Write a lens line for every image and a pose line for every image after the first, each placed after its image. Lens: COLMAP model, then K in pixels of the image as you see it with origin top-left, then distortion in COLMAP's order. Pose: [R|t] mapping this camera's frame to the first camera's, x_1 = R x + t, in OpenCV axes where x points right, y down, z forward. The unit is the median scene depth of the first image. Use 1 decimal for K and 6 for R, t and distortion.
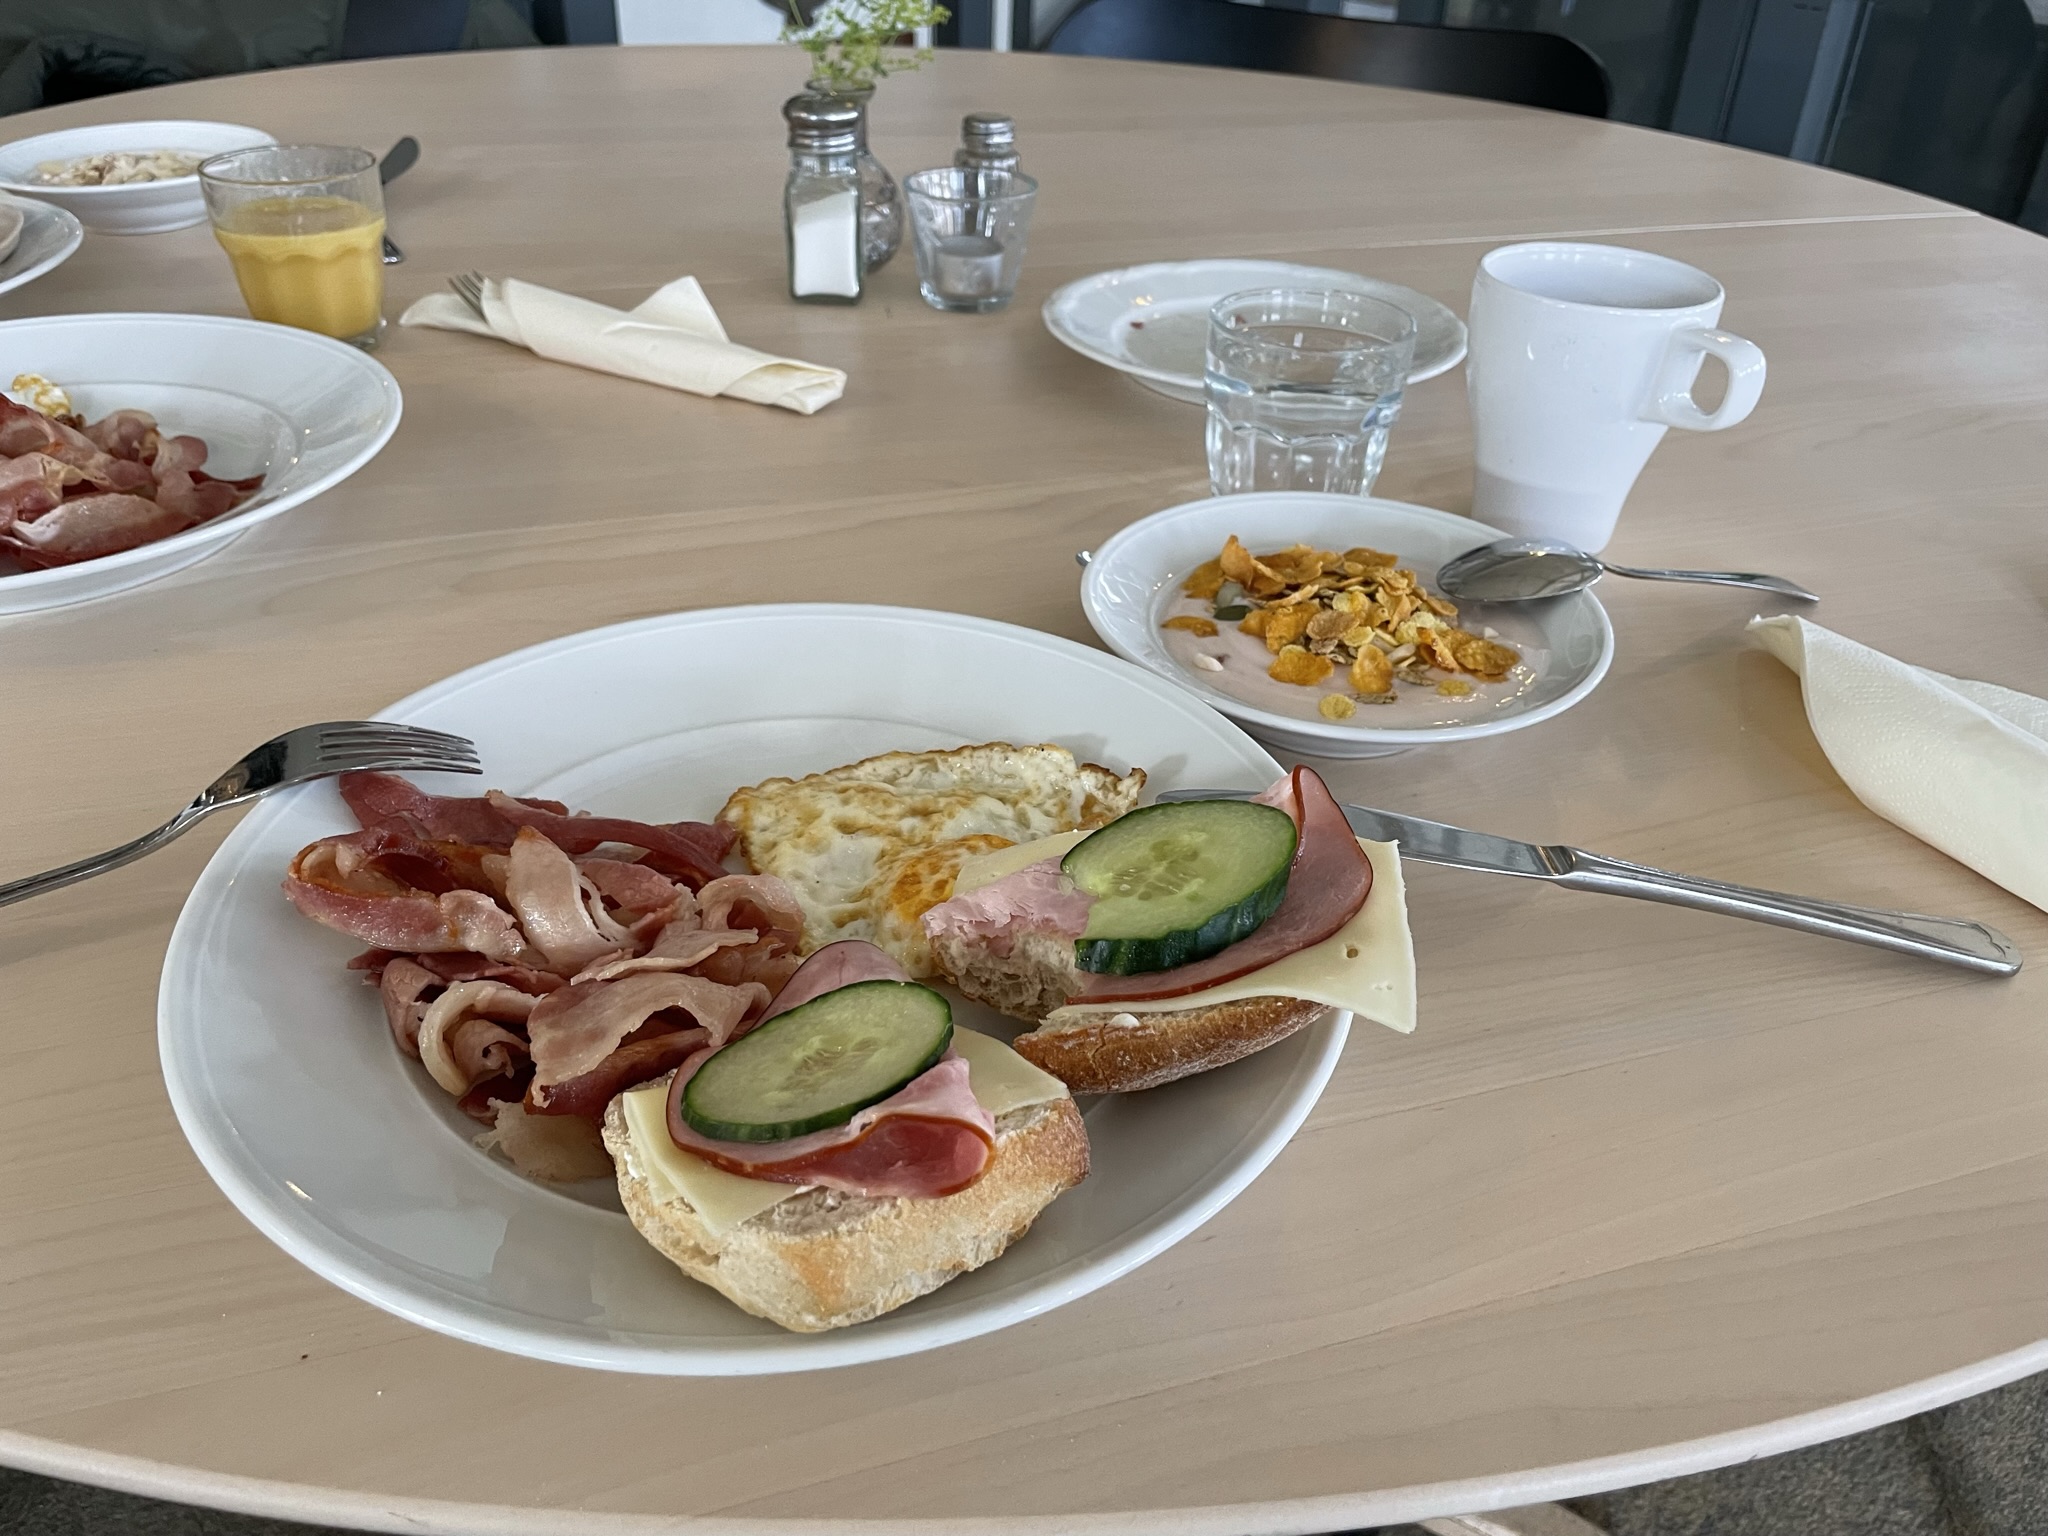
lens RADIAL K [[1557.6, 0, 1006.8], [0, 1557.6, 765.6], [0, 0, 1]] dist [0.068243, -0.110906]
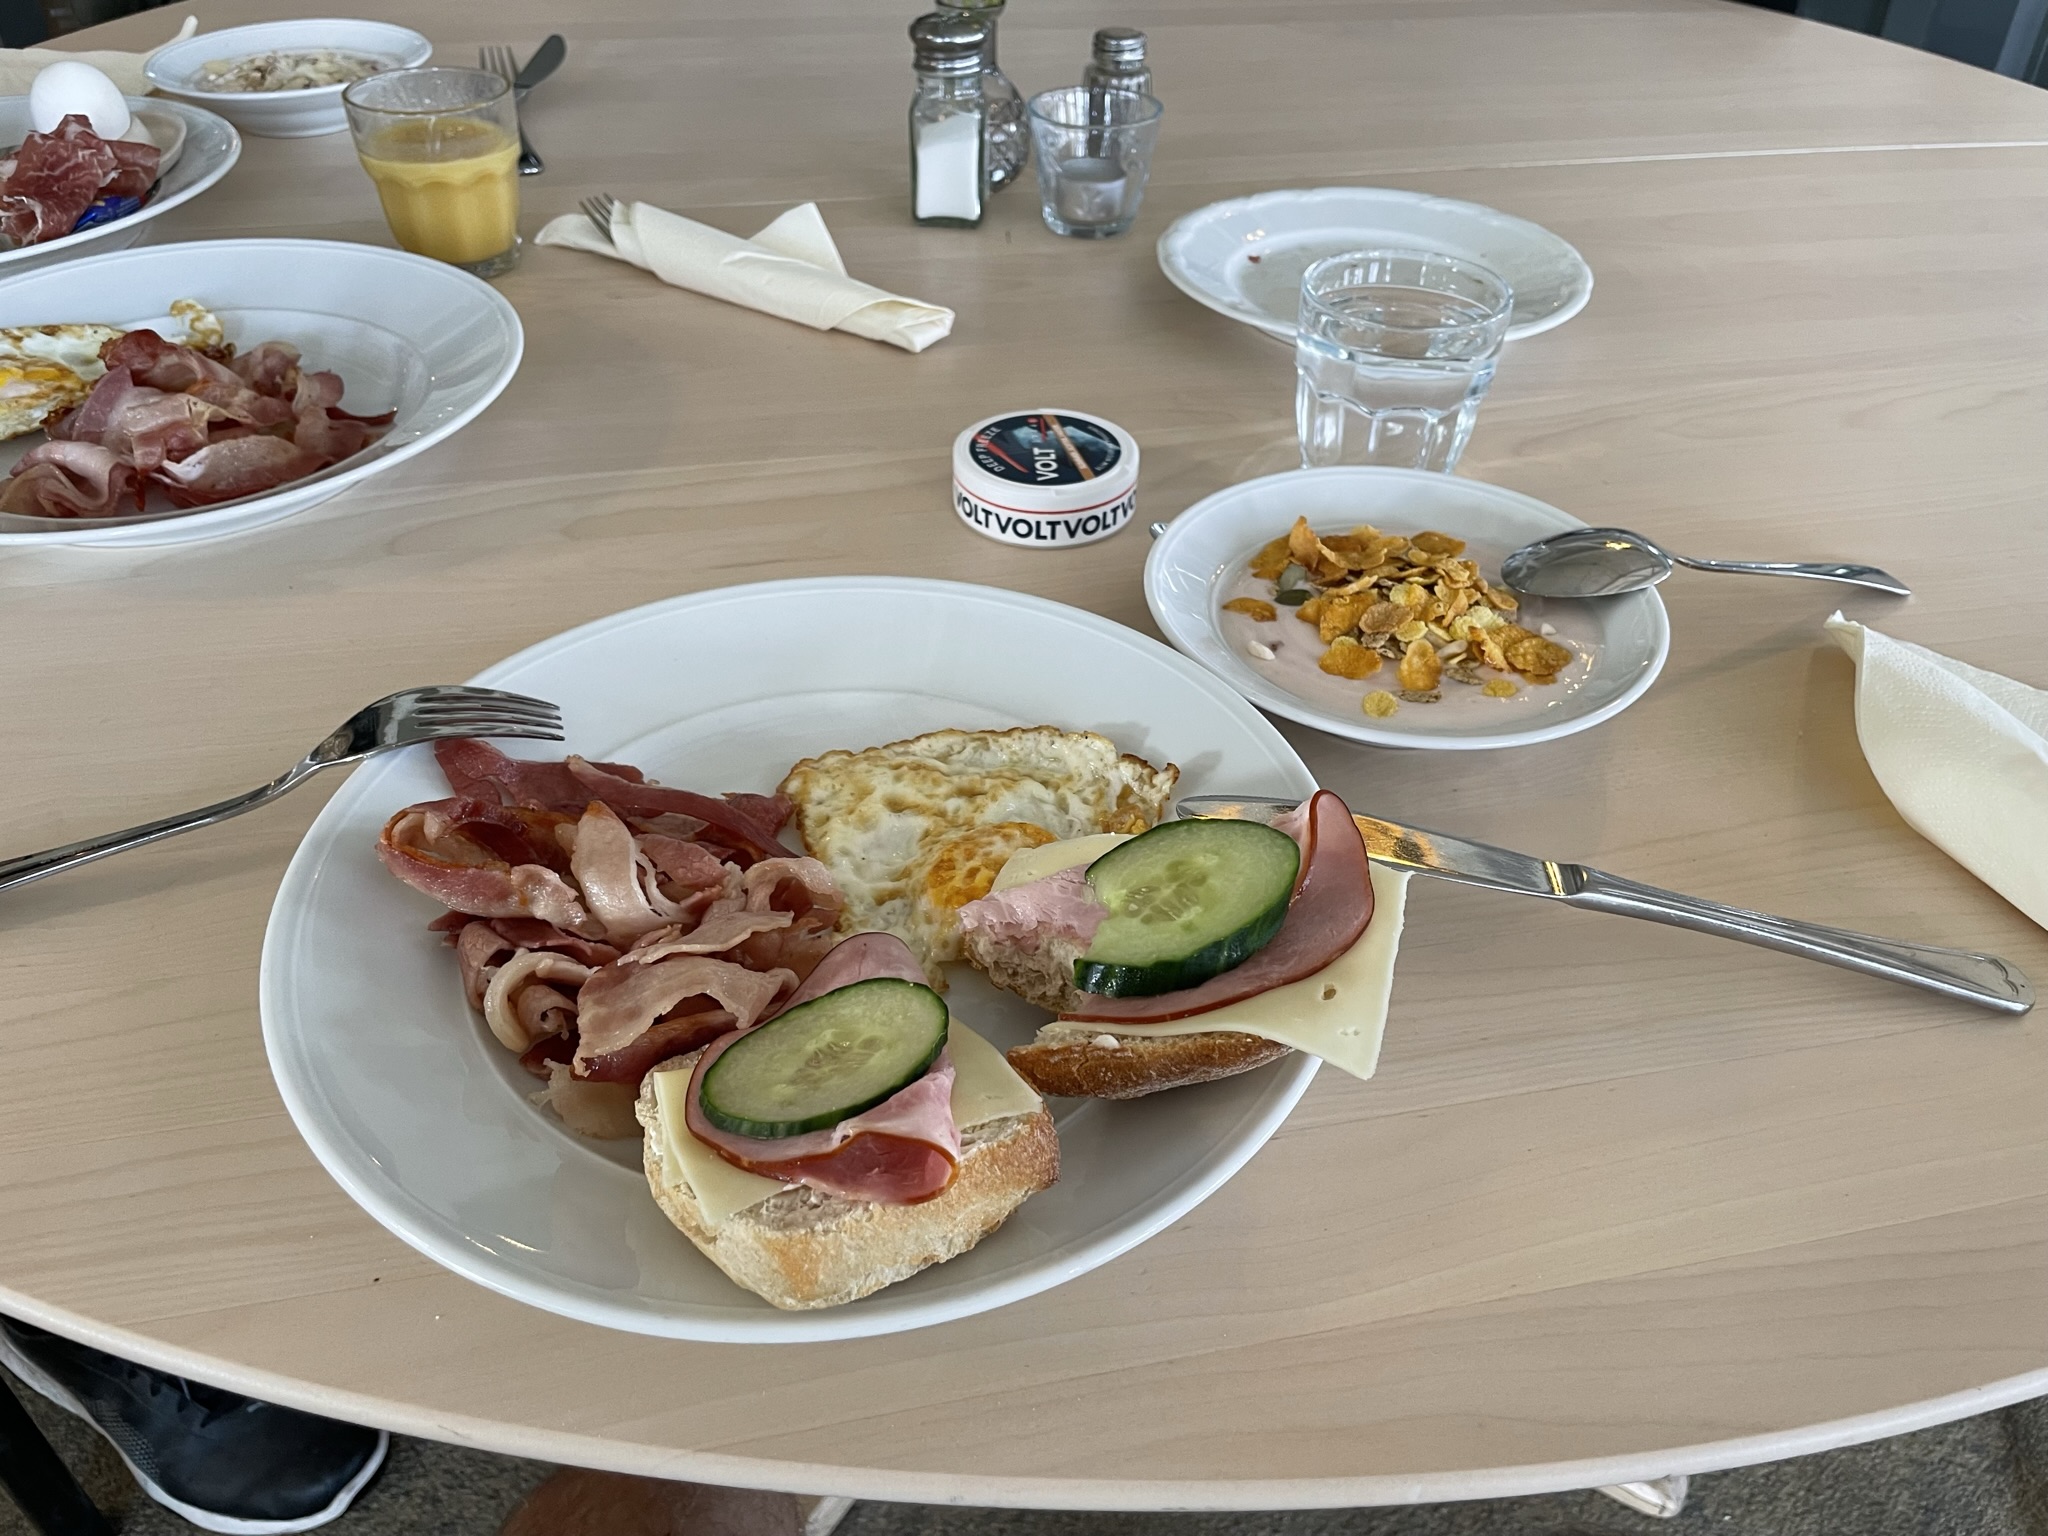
lens RADIAL K [[1548.8, 0, 1024.0], [0, 1548.8, 768.0], [0, 0, 1]] dist [0.068763, -0.109136]
pose [[0.995230, 0.050201, -0.083645, 0.068167], [-0.042605, 0.995008, 0.090247, -0.080603], [0.087758, -0.086253, 0.992401, -0.039870]]
